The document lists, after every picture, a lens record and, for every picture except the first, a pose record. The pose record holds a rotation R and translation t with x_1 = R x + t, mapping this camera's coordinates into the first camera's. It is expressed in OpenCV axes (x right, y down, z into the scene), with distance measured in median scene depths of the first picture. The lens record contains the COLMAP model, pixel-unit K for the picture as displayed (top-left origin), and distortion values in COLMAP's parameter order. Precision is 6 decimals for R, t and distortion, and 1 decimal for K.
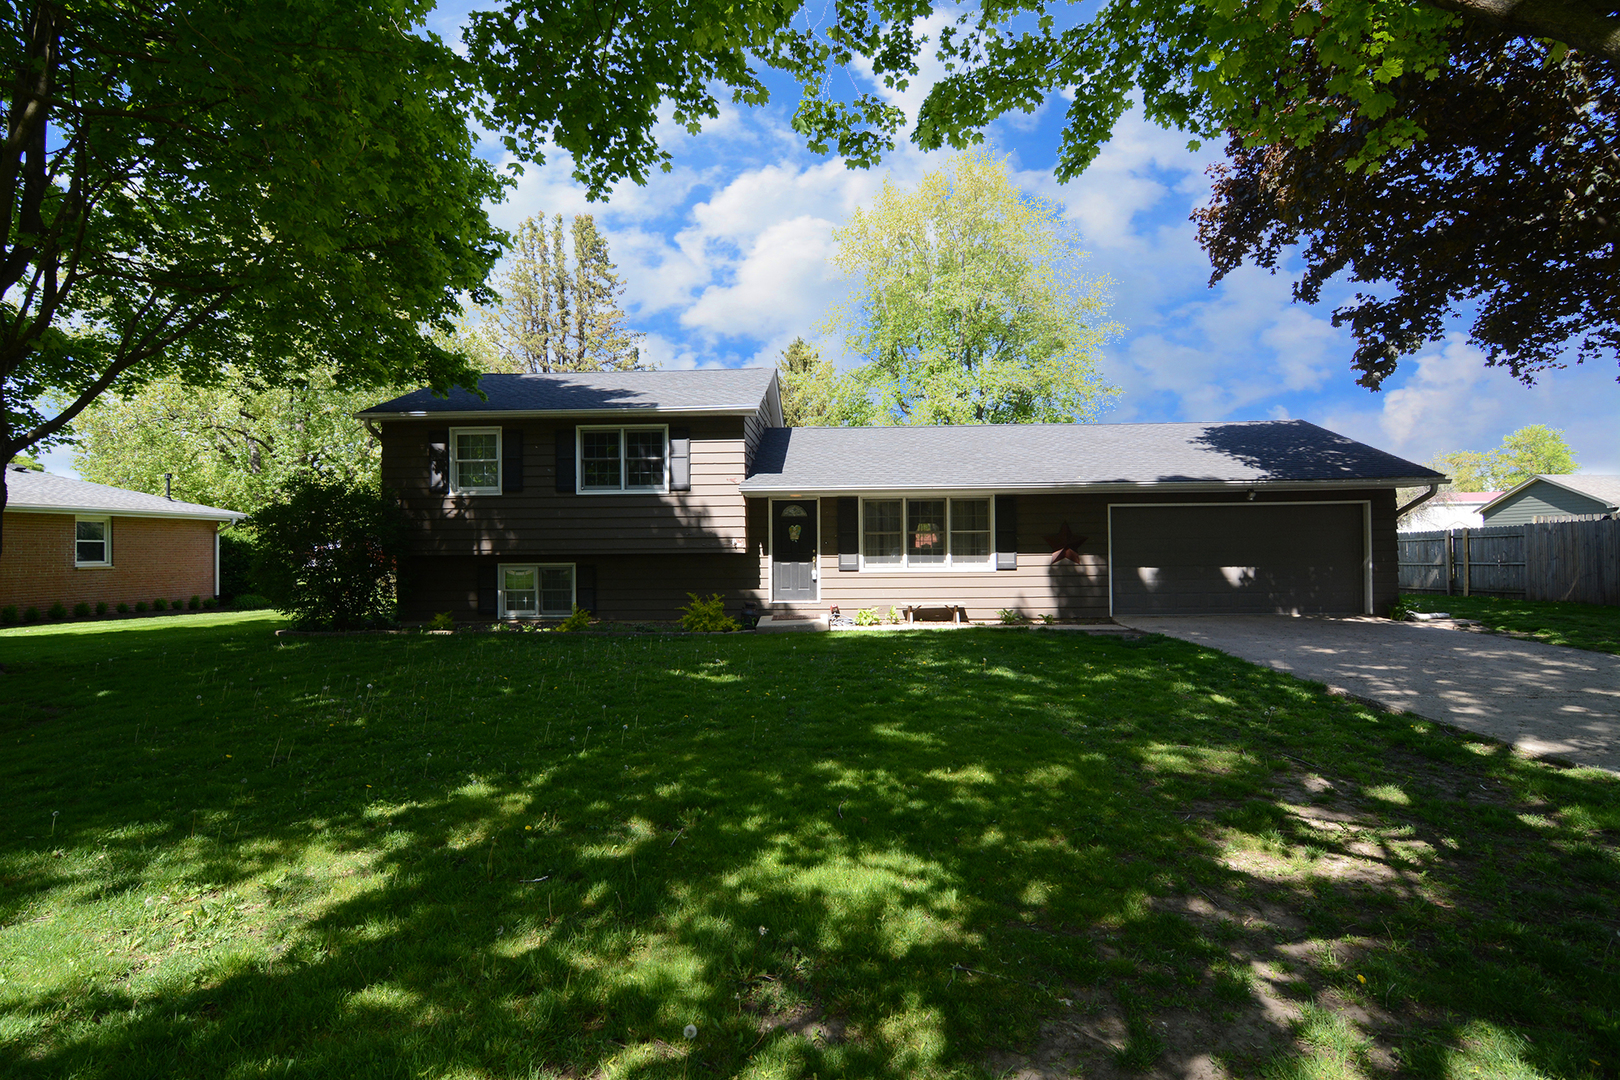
lens RADIAL K [[764.5, 0, 810.0], [0, 764.5, 540.0], [0, 0, 1]] dist [-0.026866, -0.000362]
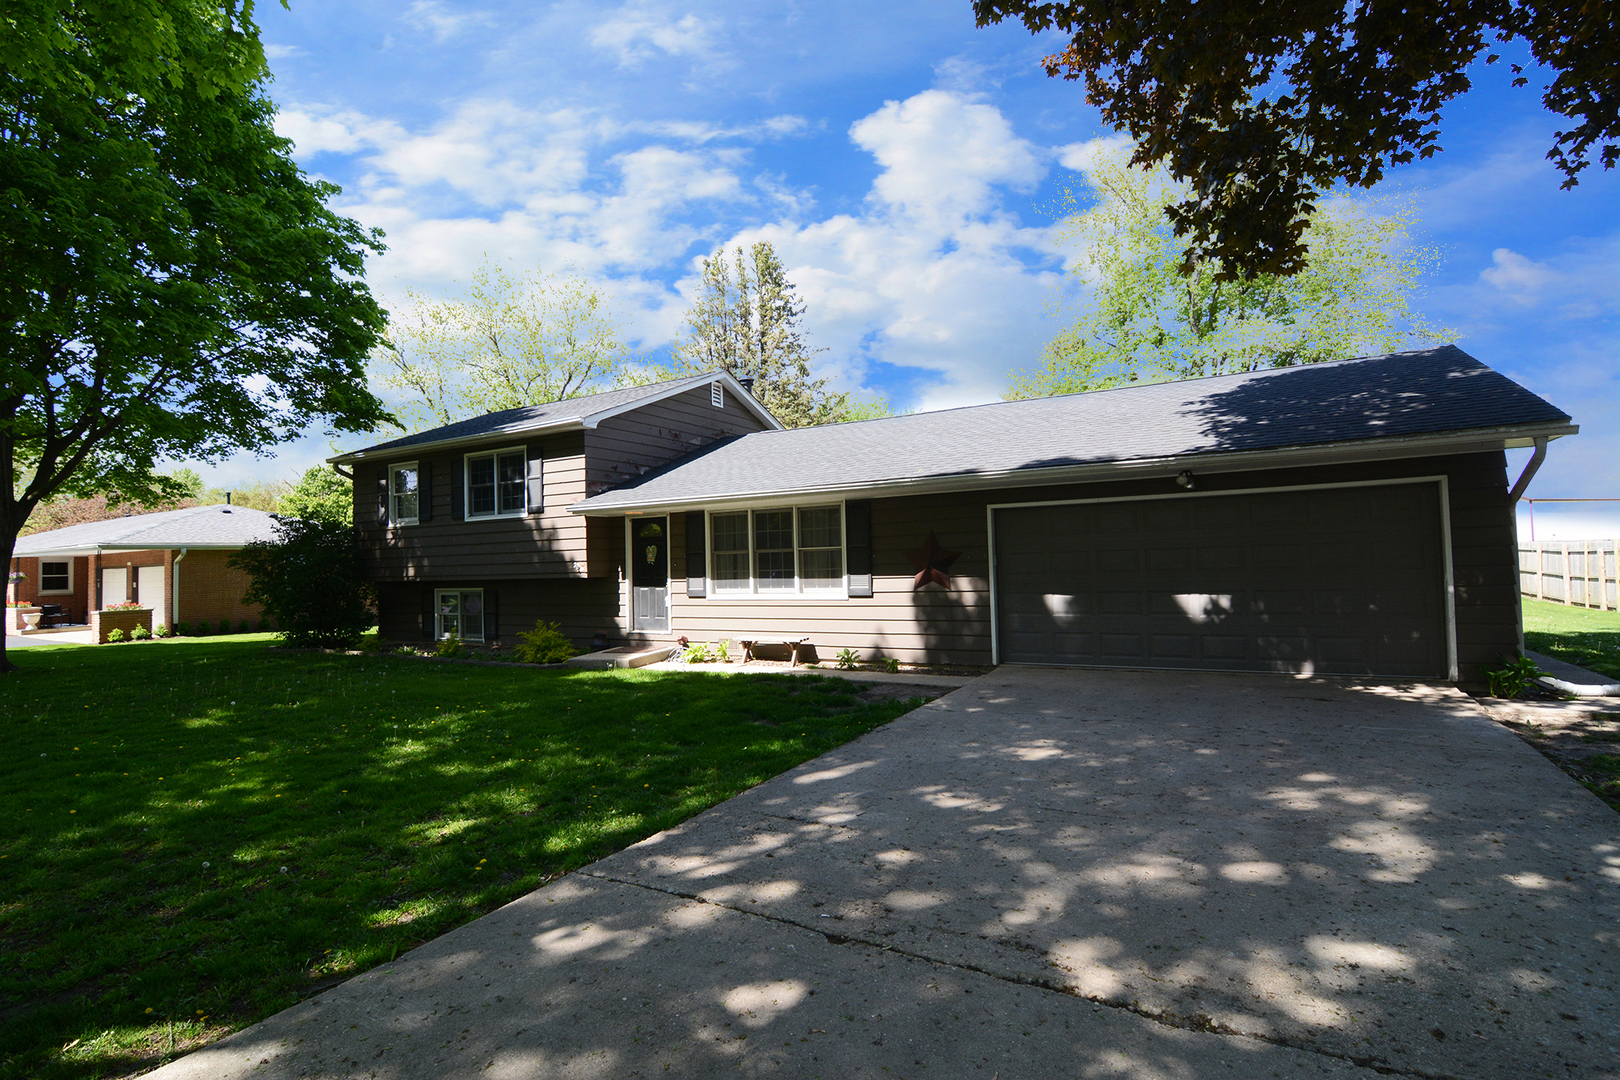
lens RADIAL K [[764.5, 0, 810.0], [0, 764.5, 540.0], [0, 0, 1]] dist [-0.026866, -0.000362]
pose [[0.900177, -0.028737, -0.434575, 0.548322], [0.018159, 0.999430, -0.028475, 0.002761], [0.435146, 0.017741, 0.900185, 0.284954]]
